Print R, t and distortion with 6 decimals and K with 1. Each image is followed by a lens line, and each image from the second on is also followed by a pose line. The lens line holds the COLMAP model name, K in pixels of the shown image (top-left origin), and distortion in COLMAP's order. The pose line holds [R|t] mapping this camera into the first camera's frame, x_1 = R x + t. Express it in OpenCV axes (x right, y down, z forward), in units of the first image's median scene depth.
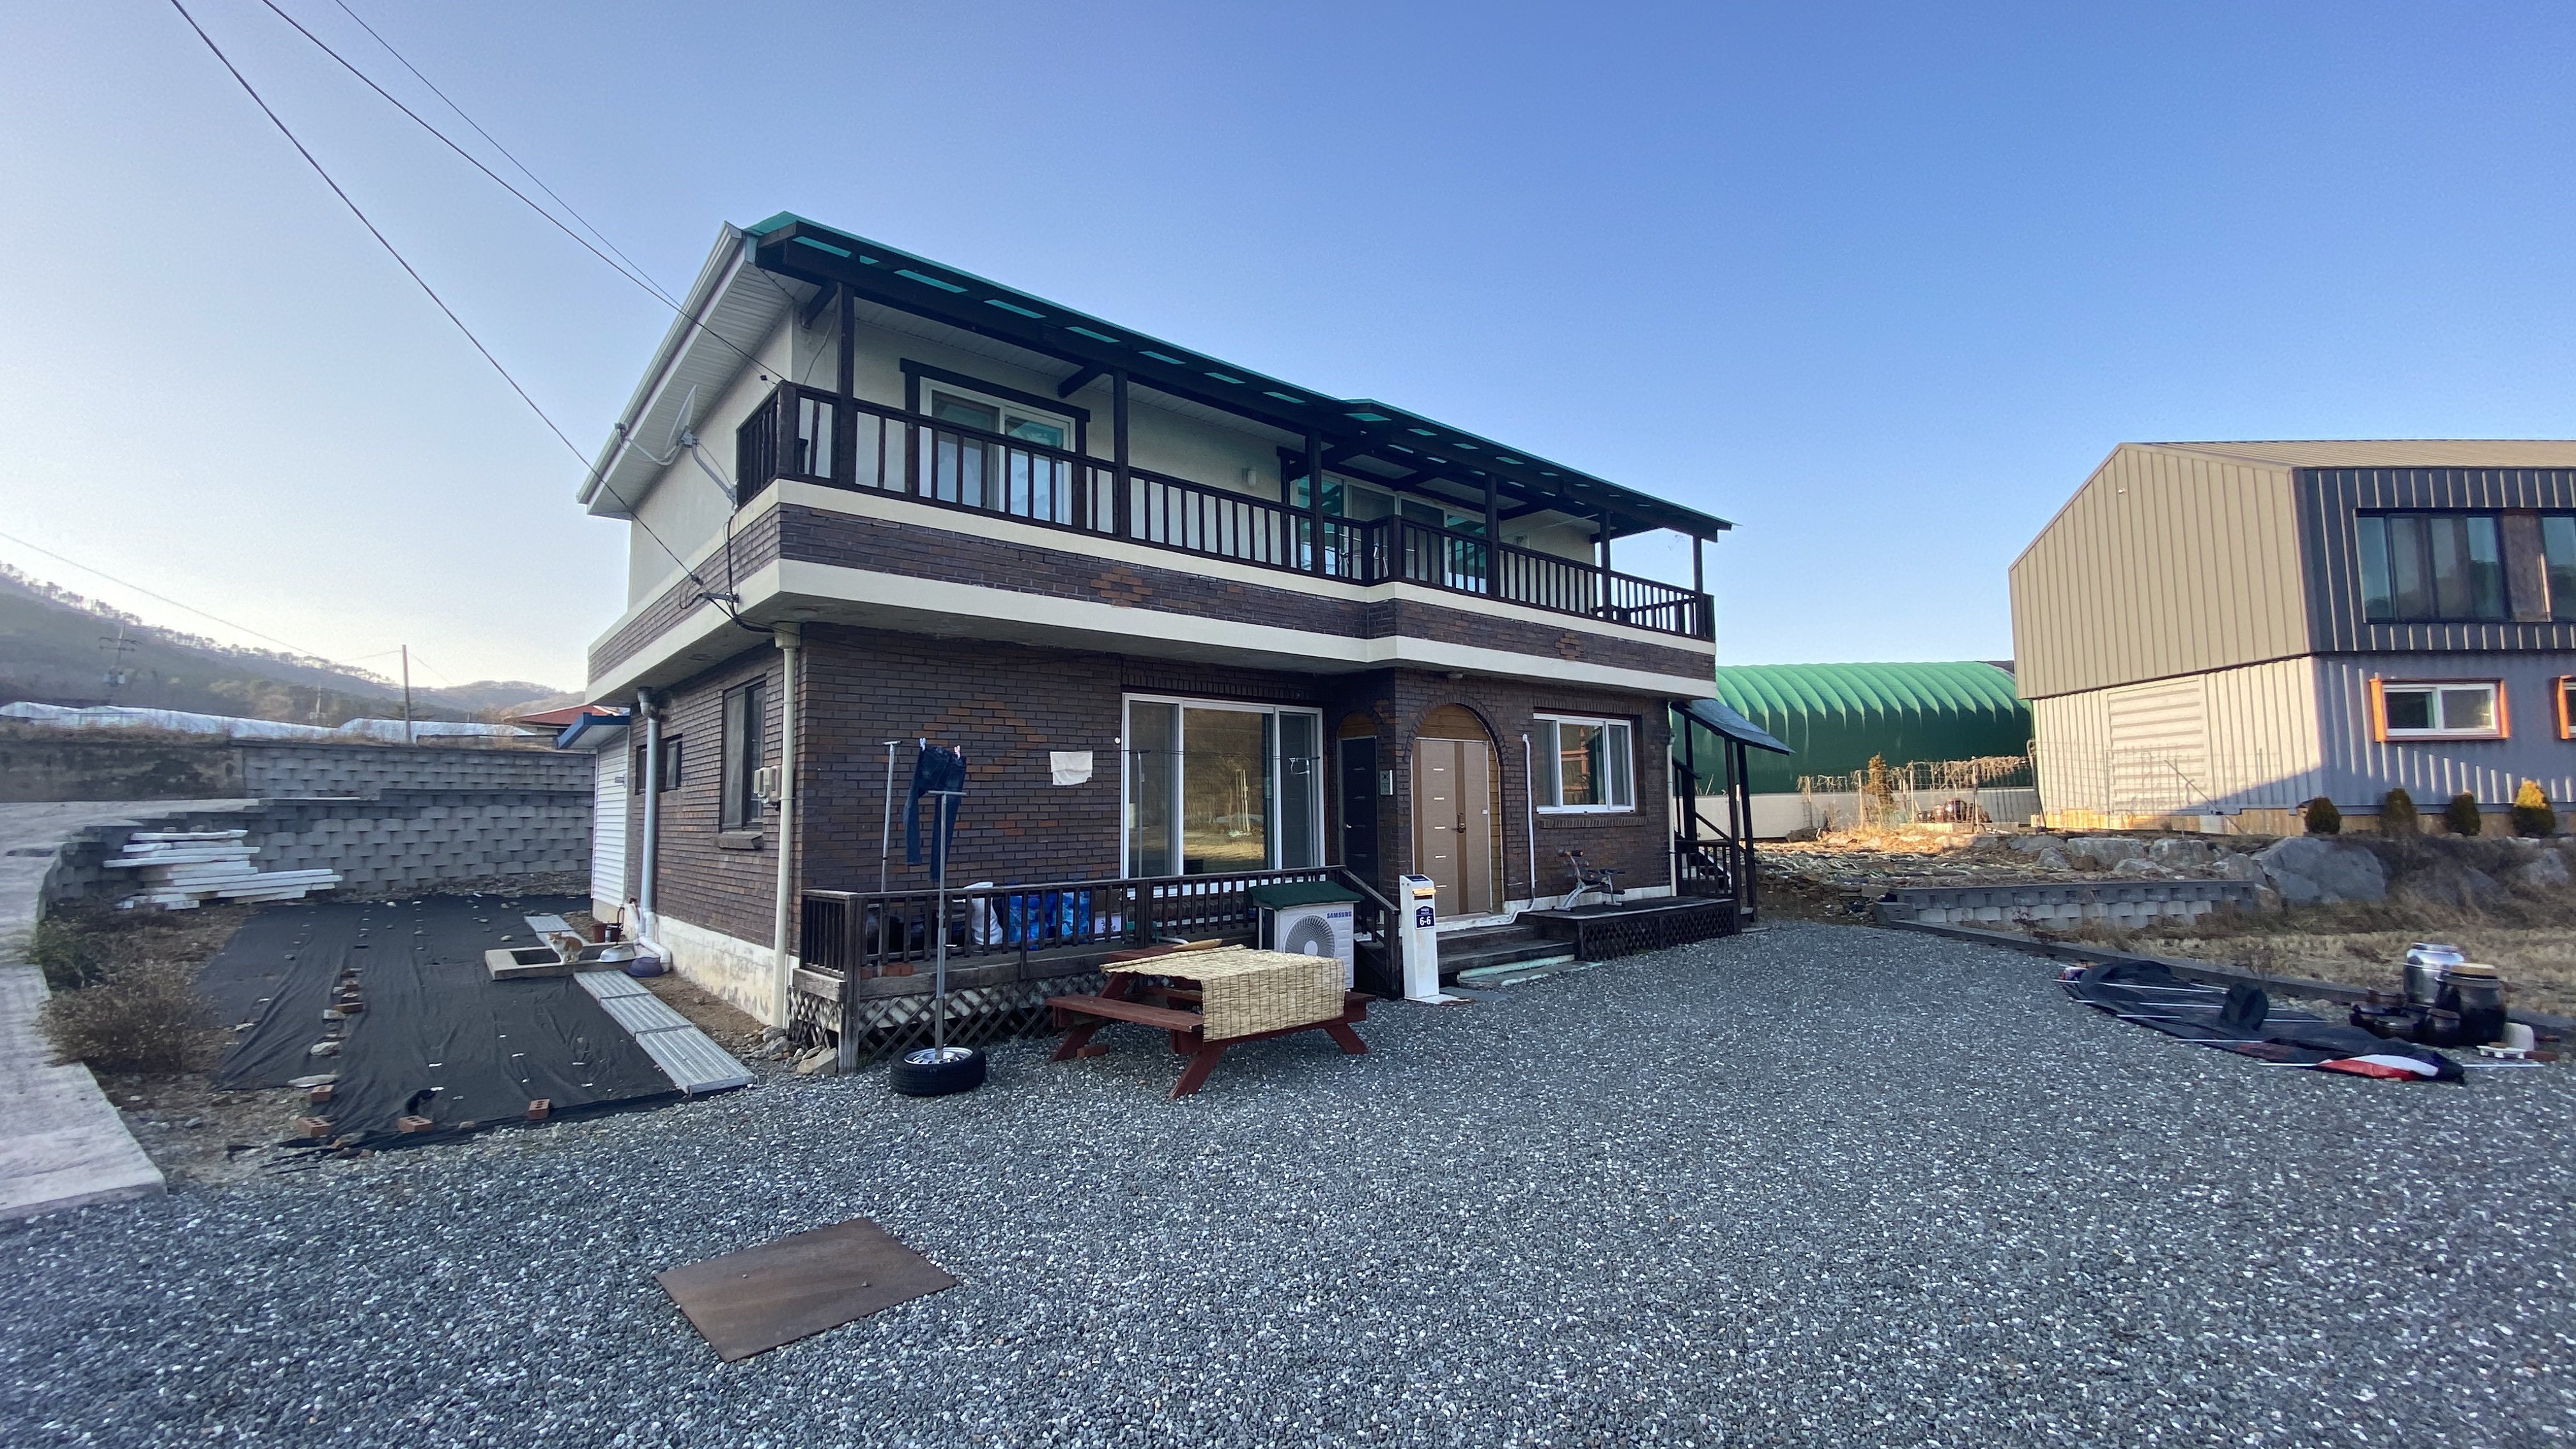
lens RADIAL K [[1017.3, 0, 1279.8], [0, 1017.3, 718.5], [0, 0, 1]] dist [-0.005708, -0.006253]
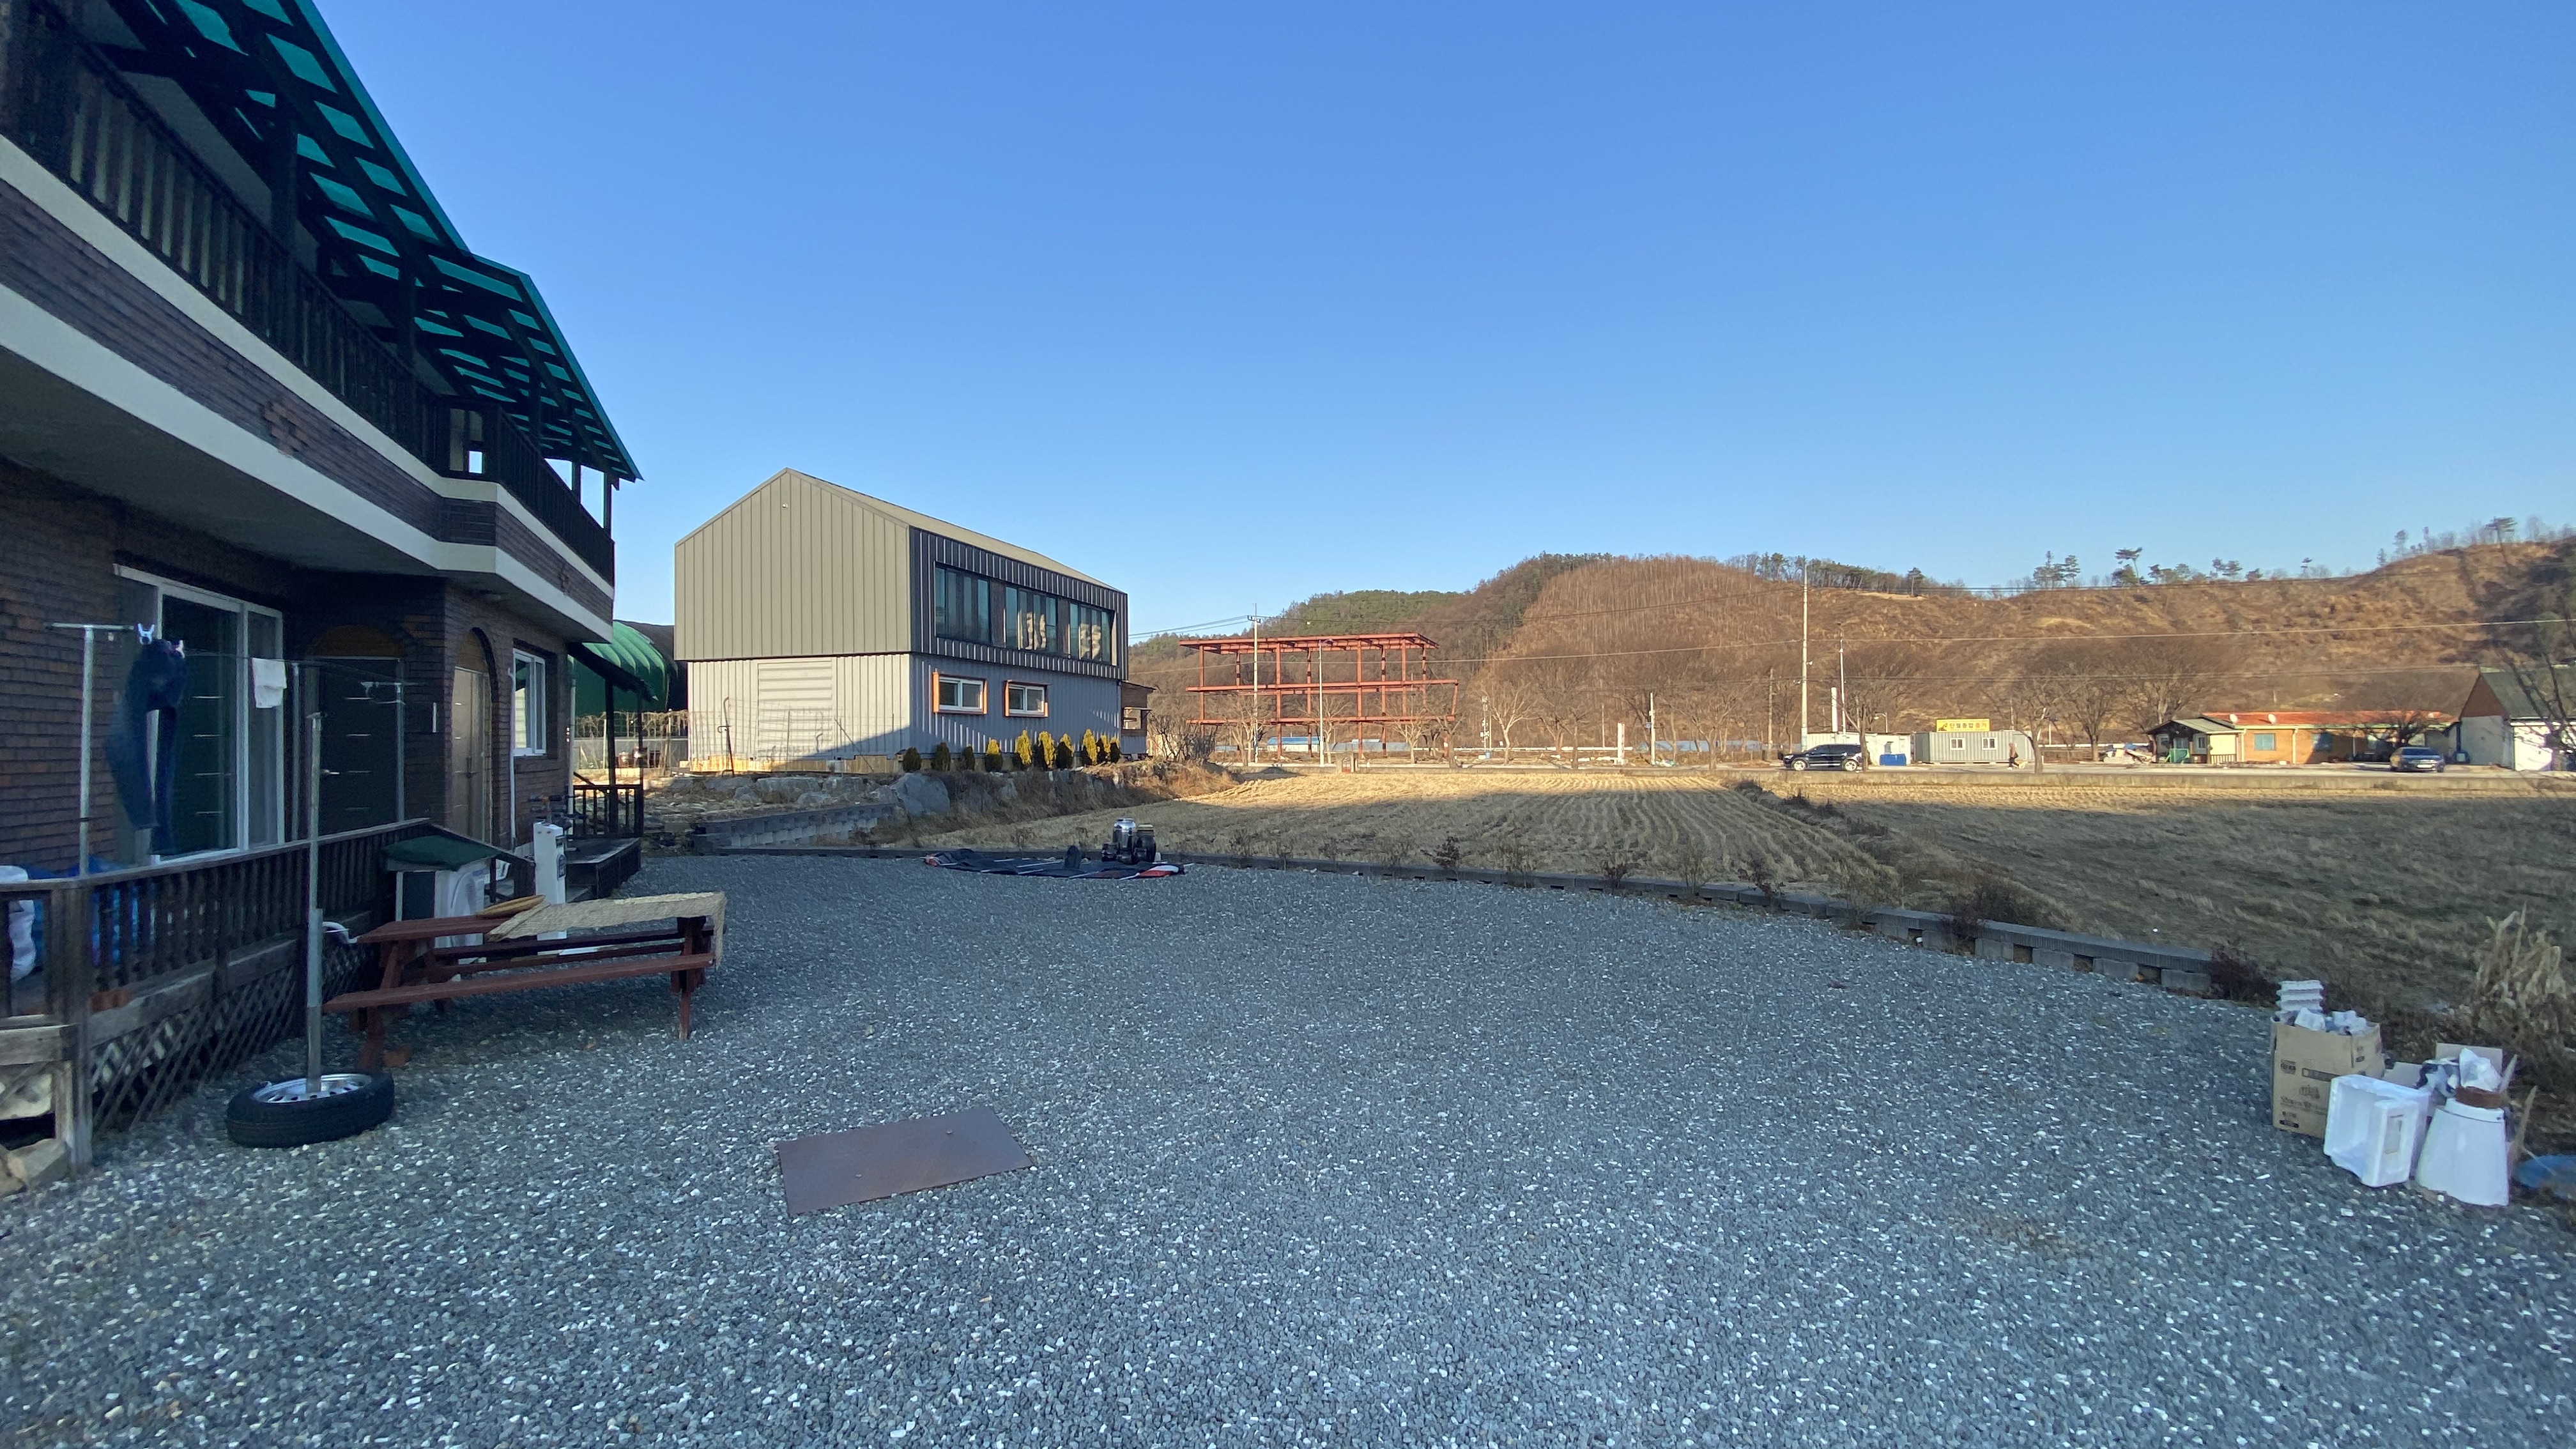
lens RADIAL K [[1017.3, 0, 1265.9], [0, 1017.3, 731.2], [0, 0, 1]] dist [-0.005708, -0.006253]
pose [[0.268469, 0.023399, 0.963004, -0.268784], [-0.082779, 0.996567, -0.001137, 0.009981], [-0.959725, -0.079411, 0.269485, 0.064587]]
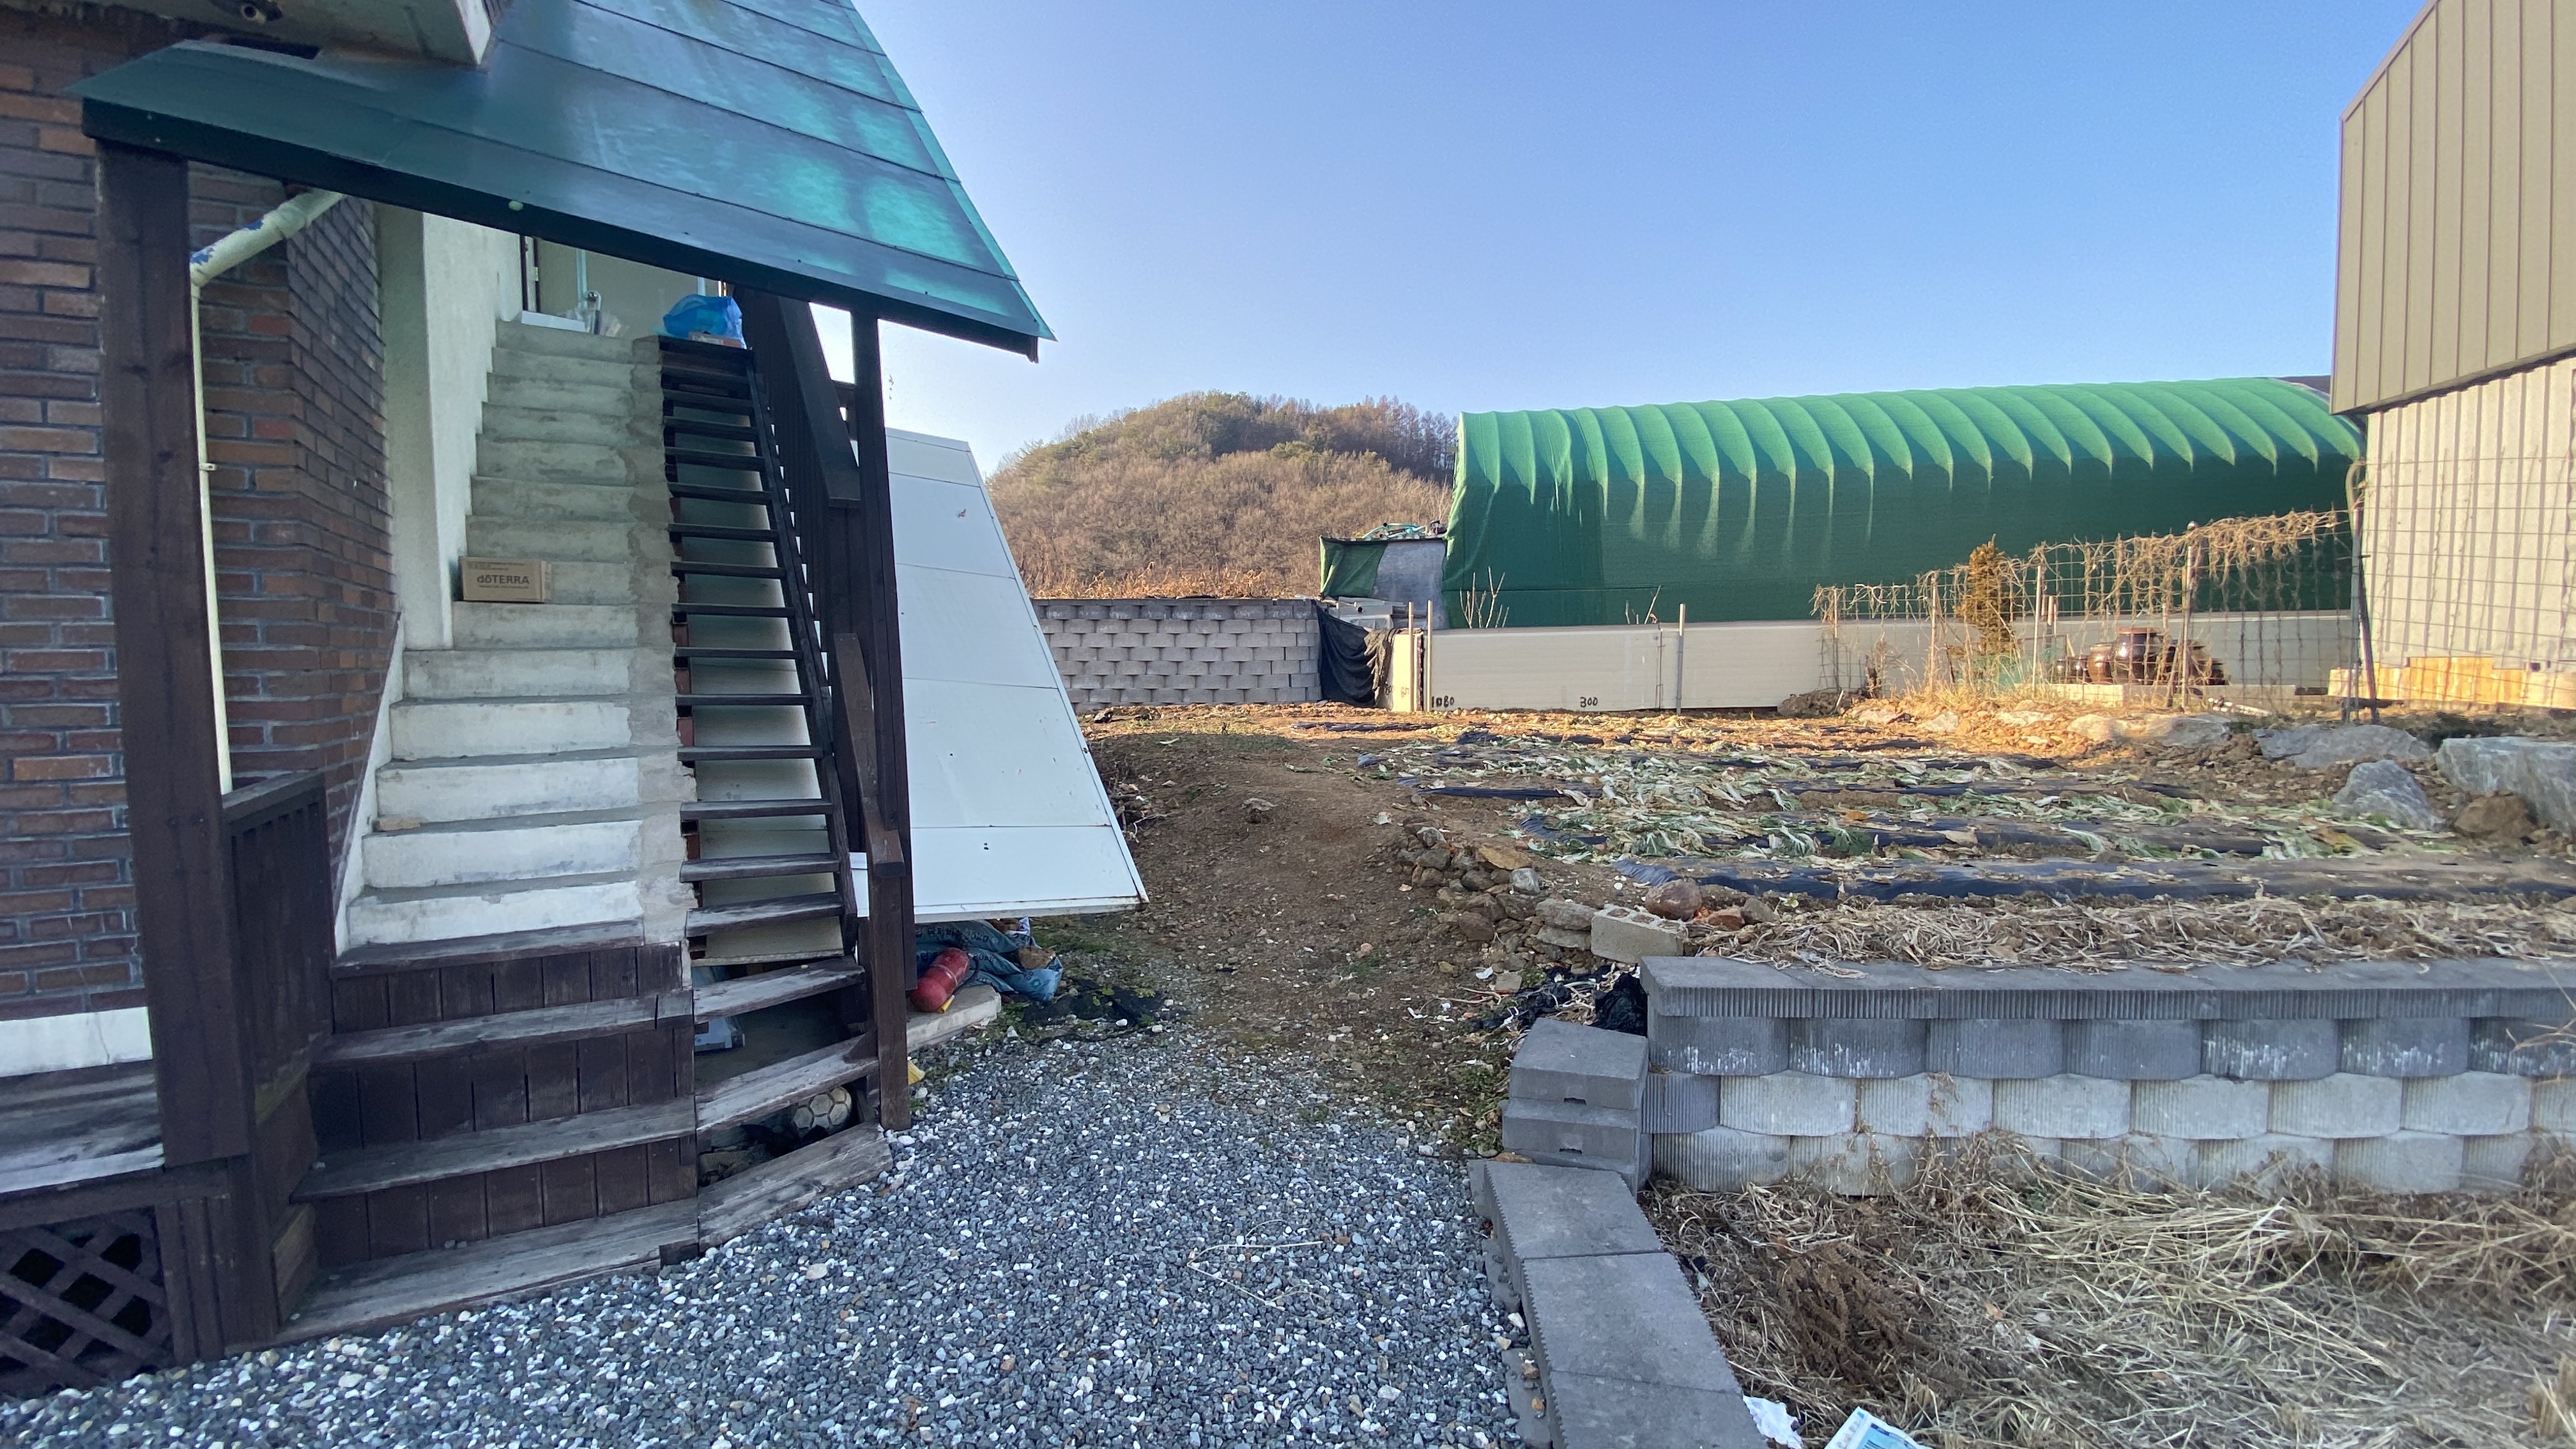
lens RADIAL K [[1017.3, 0, 1295.9], [0, 1017.3, 724.9], [0, 0, 1]] dist [-0.005708, -0.006253]
pose [[0.987144, 0.017561, -0.158867, 0.454332], [0.007250, 0.988003, 0.154261, 0.060067], [0.159670, -0.153430, 0.975174, 0.616592]]
